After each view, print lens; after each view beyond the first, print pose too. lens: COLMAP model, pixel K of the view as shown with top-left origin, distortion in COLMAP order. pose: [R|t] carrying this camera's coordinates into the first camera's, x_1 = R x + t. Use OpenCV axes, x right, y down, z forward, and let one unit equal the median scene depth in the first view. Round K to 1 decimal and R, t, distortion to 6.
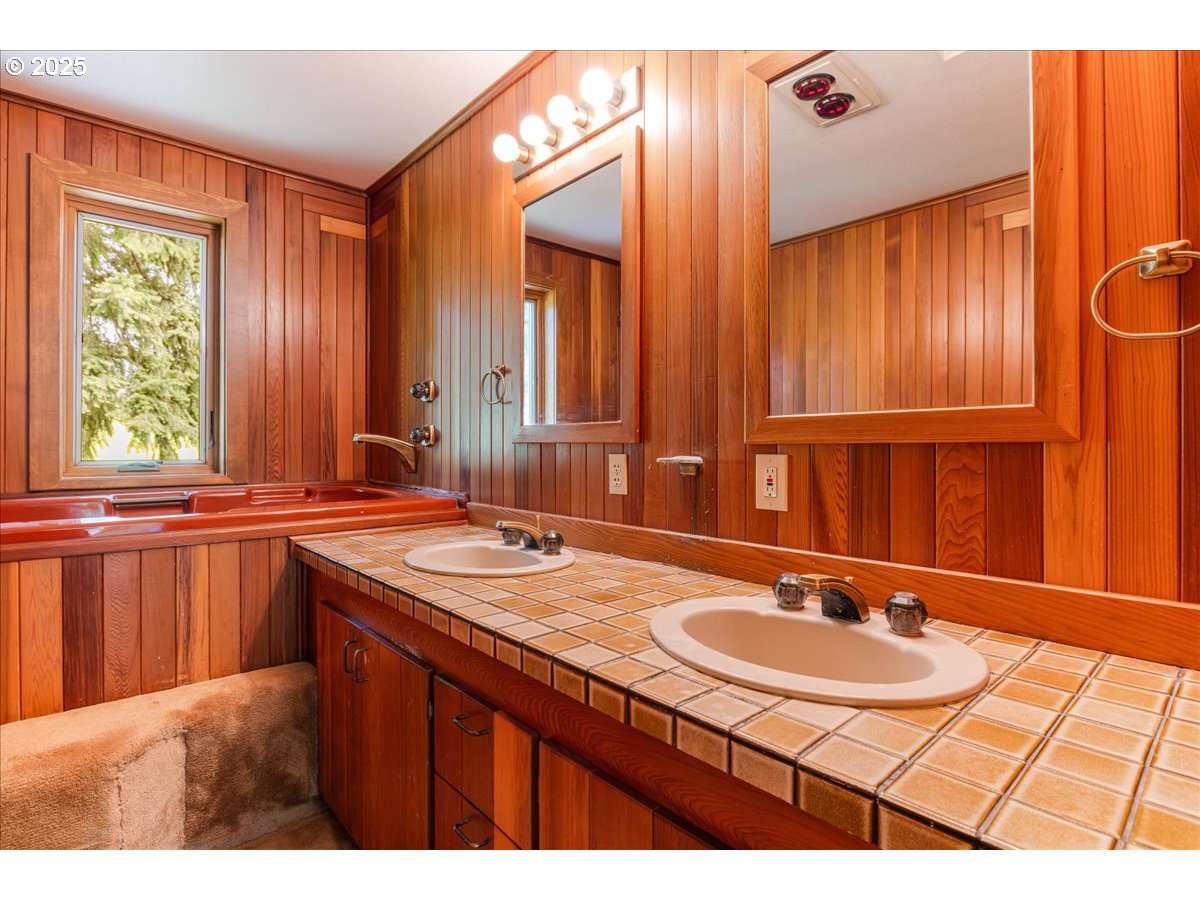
lens RADIAL K [[599.2, 0, 599.0], [0, 599.2, 447.5], [0, 0, 1]] dist [-0.012024, 0.000721]
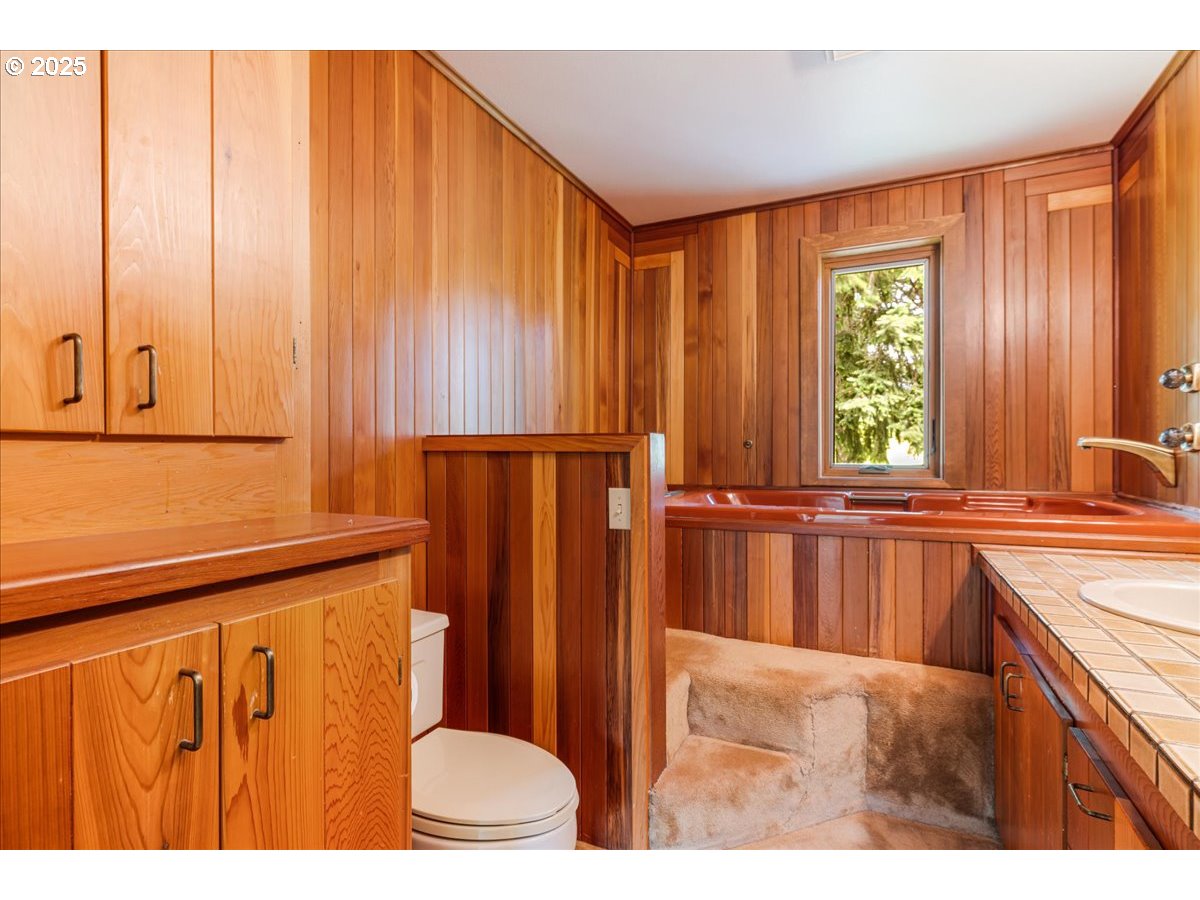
lens RADIAL K [[593.7, 0, 601.7], [0, 593.7, 458.8], [0, 0, 1]] dist [-0.002143, 0.000199]
pose [[0.386946, 0.007631, -0.922071, 0.117535], [-0.000641, 0.999968, 0.008007, 0.001023], [0.922102, -0.002507, 0.386938, 0.042586]]
